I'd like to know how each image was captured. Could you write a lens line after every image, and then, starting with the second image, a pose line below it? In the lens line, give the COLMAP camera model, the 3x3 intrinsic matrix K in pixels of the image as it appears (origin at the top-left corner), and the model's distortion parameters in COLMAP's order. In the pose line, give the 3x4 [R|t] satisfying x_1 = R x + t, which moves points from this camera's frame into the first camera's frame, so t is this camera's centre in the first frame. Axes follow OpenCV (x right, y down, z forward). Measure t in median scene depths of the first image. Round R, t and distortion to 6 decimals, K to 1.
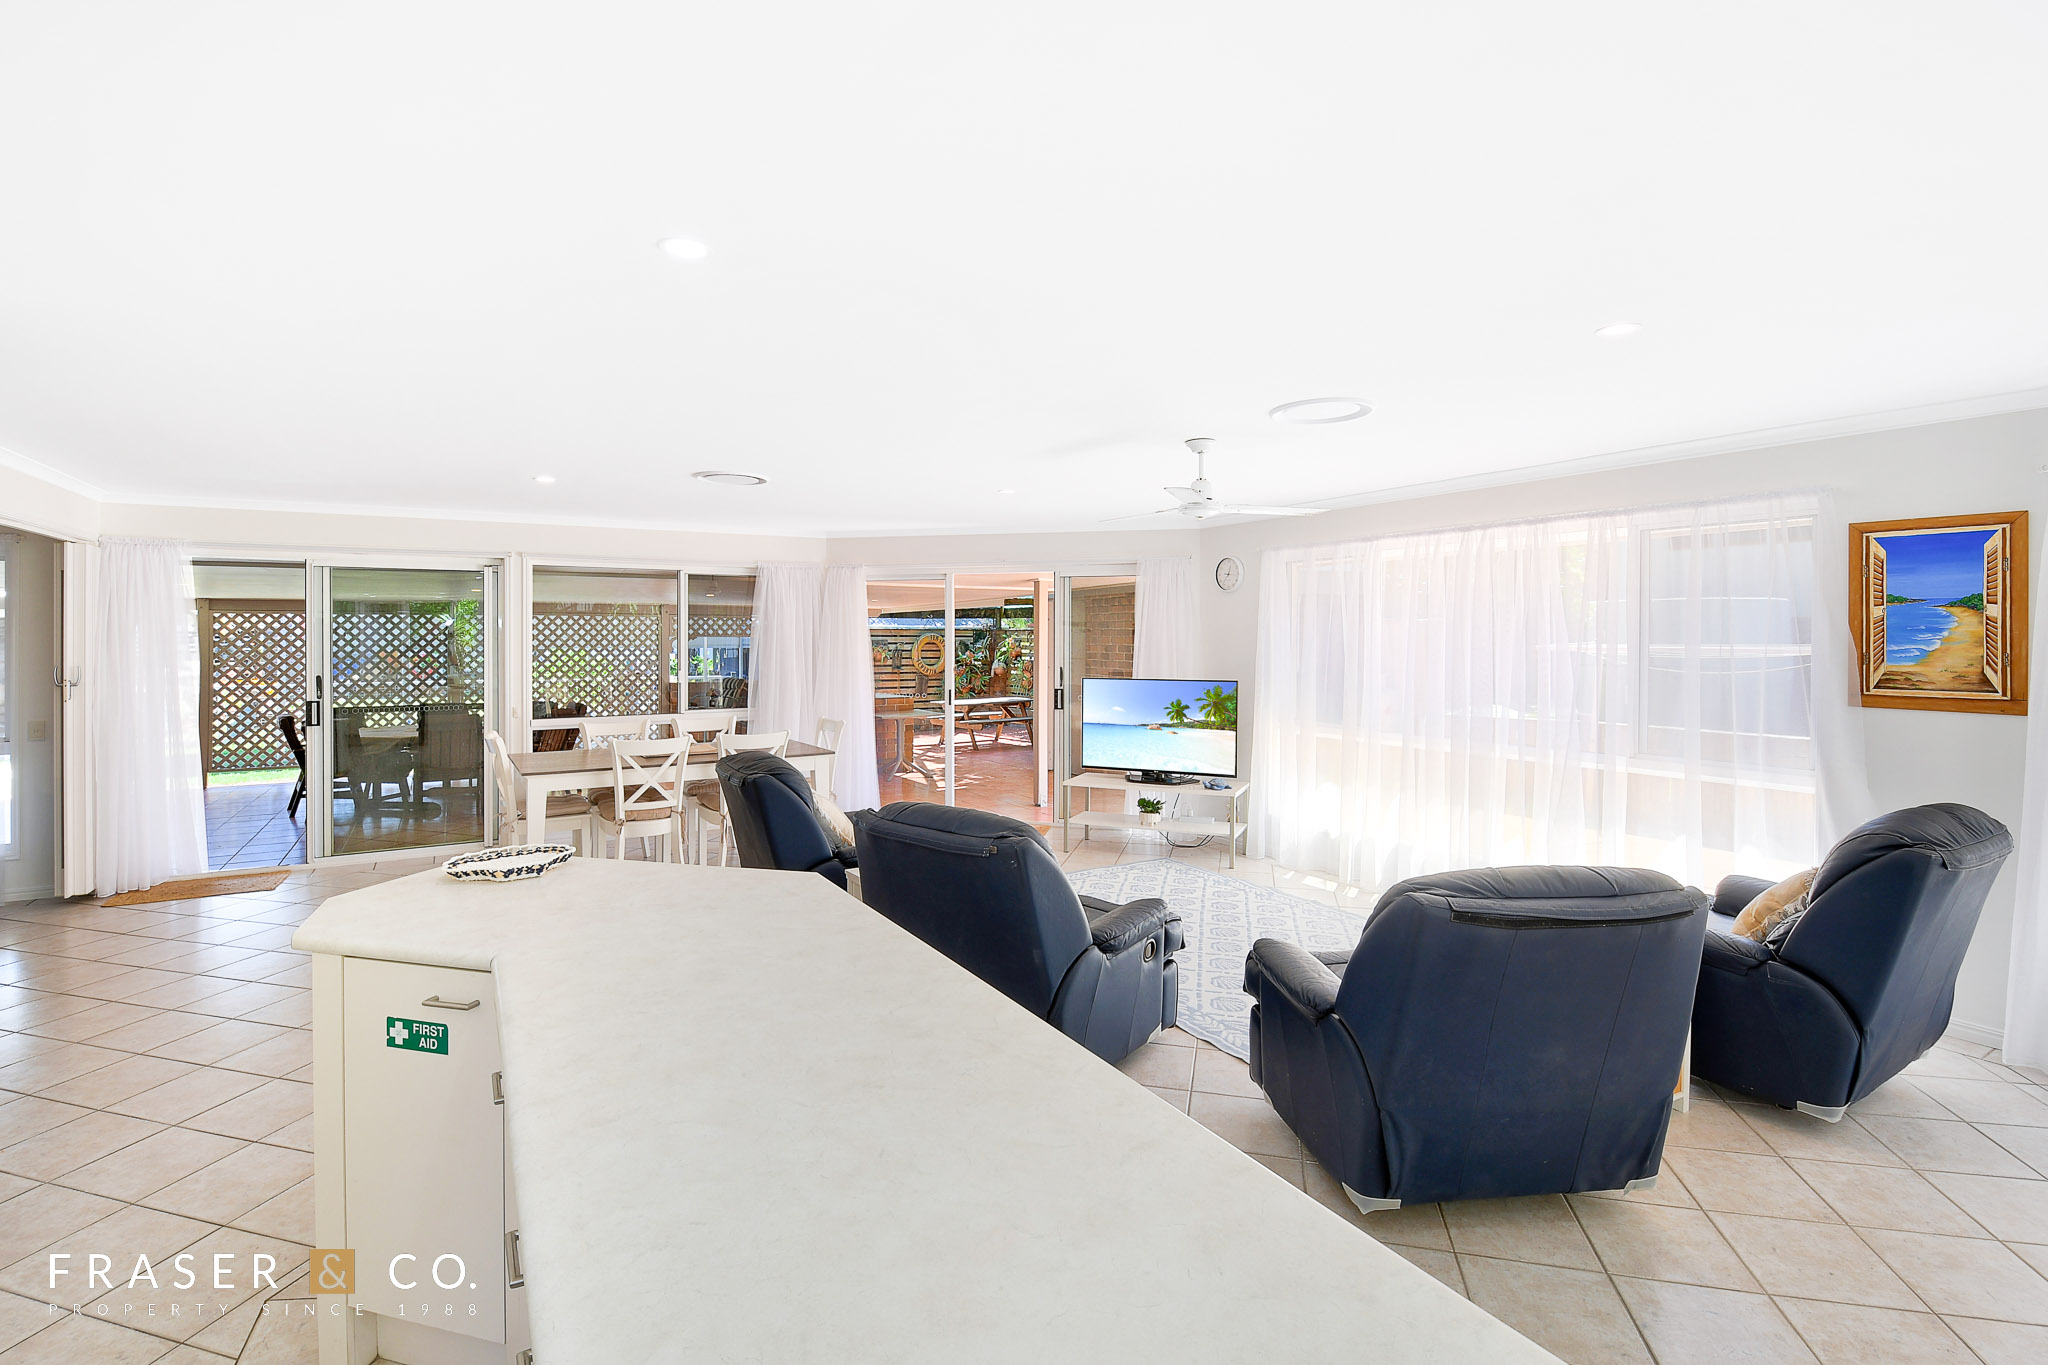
lens RADIAL K [[946.5, 0, 1032.1], [0, 946.5, 697.6], [0, 0, 1]] dist [0.003559, -0.009208]
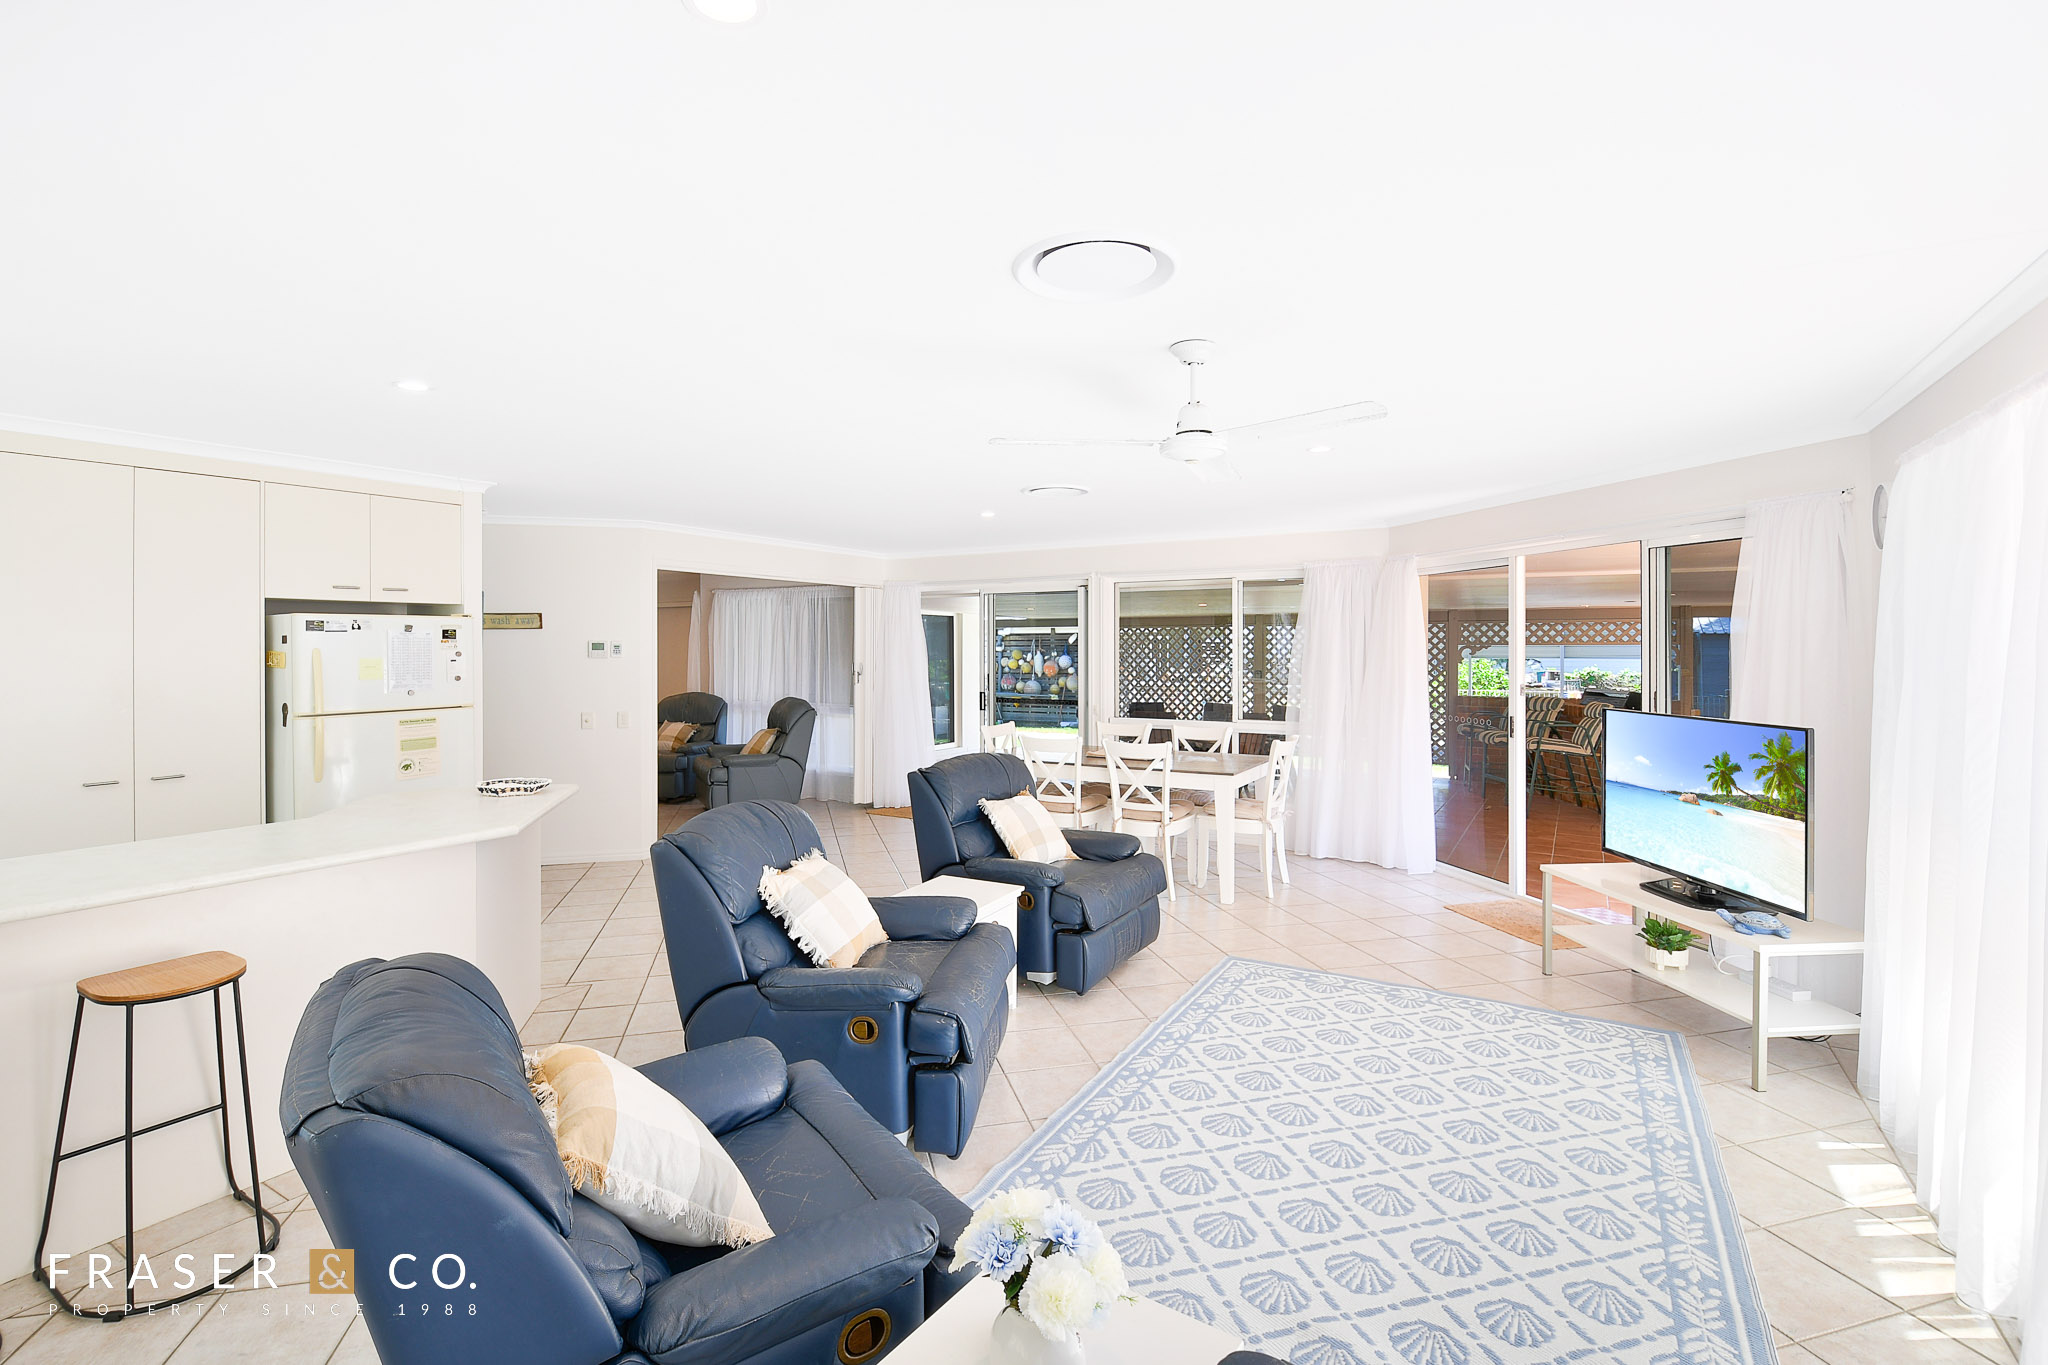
lens RADIAL K [[946.5, 0, 997.5], [0, 946.5, 725.3], [0, 0, 1]] dist [0.003559, -0.009208]
pose [[0.451052, 0.070207, -0.889732, 0.460297], [-0.052770, 0.997255, 0.051940, -0.020845], [0.890936, 0.023523, 0.453519, 0.379245]]
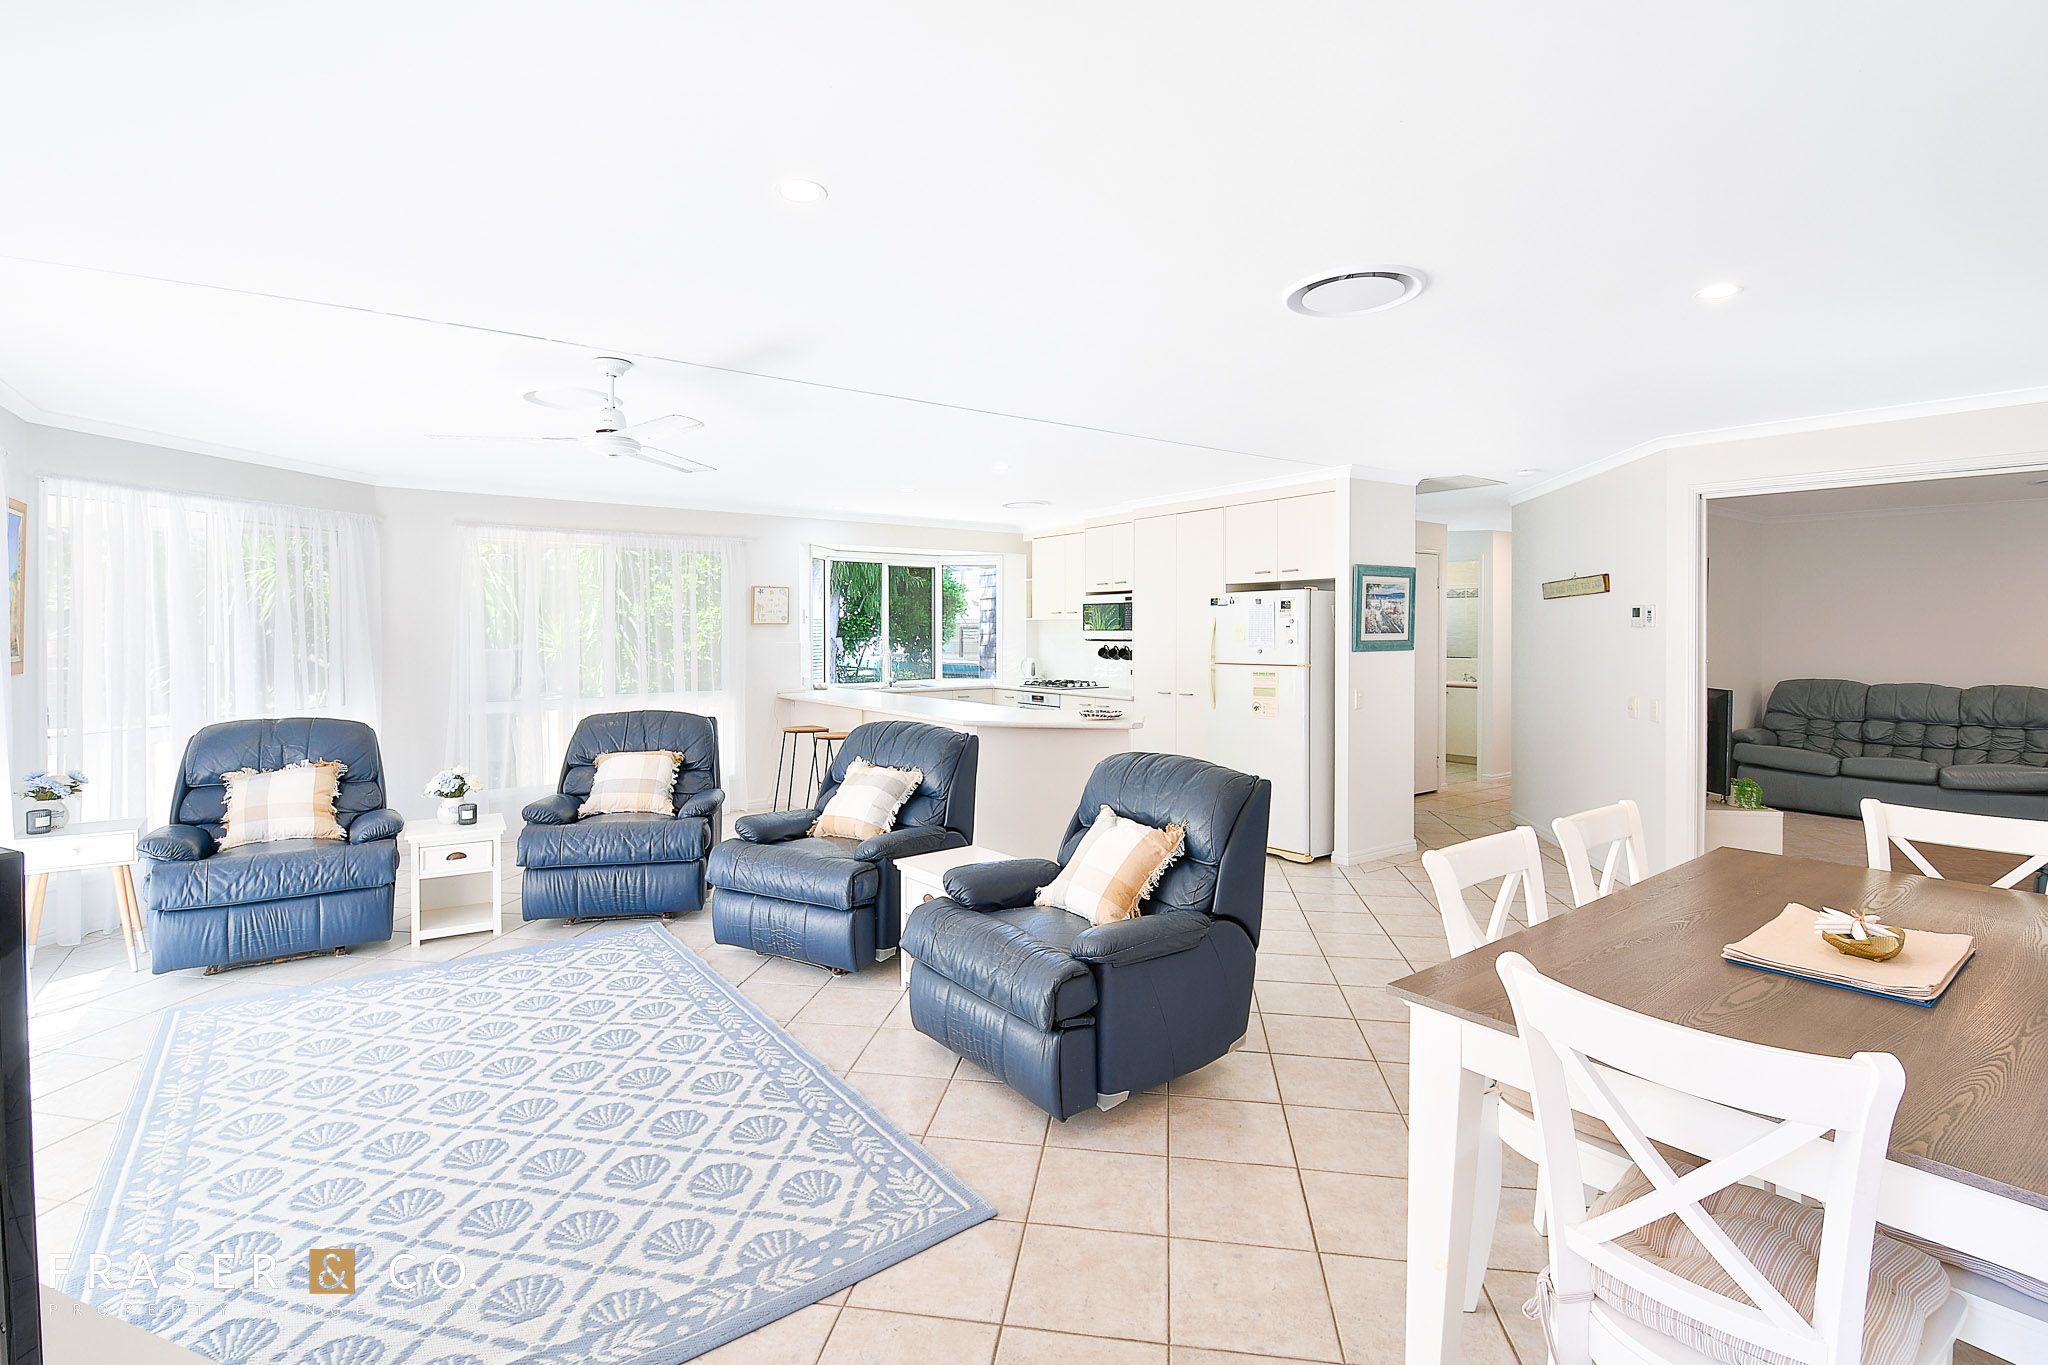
lens RADIAL K [[946.5, 0, 1022.4], [0, 946.5, 648.2], [0, 0, 1]] dist [0.003559, -0.009208]
pose [[-0.996591, 0.000304, -0.082501, -0.070114], [-0.006487, 0.996608, 0.082040, -0.062234], [0.082246, 0.082296, -0.993208, 1.211106]]
